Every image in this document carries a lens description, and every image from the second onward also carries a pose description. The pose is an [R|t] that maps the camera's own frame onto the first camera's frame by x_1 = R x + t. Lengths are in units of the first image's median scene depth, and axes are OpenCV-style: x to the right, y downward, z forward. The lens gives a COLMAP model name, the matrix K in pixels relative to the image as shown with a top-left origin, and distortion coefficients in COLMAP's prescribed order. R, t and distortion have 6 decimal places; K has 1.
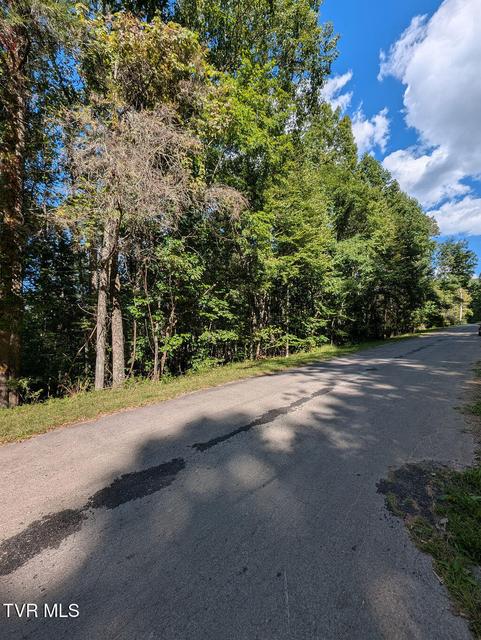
lens RADIAL K [[259.4, 0, 239.6], [0, 259.4, 318.1], [0, 0, 1]] dist [0.003284, -0.000731]
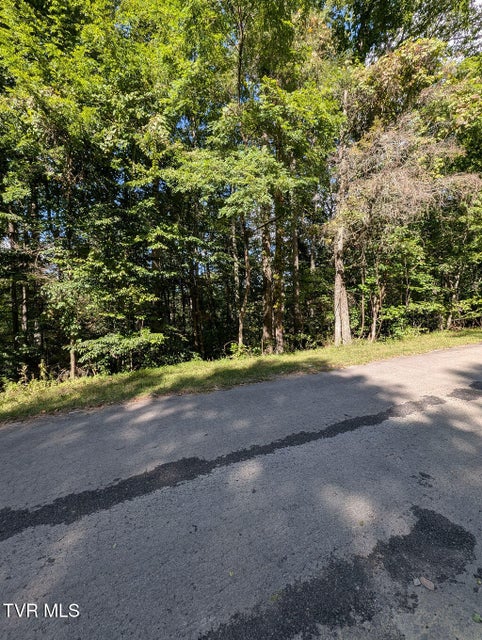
lens RADIAL K [[259.4, 0, 241.1], [0, 259.4, 320.6], [0, 0, 1]] dist [0.003284, -0.000731]
pose [[0.888124, 0.022000, -0.459077, -0.250268], [0.032899, 0.993248, 0.111245, -0.021660], [0.458425, -0.113903, 0.881404, -0.328256]]
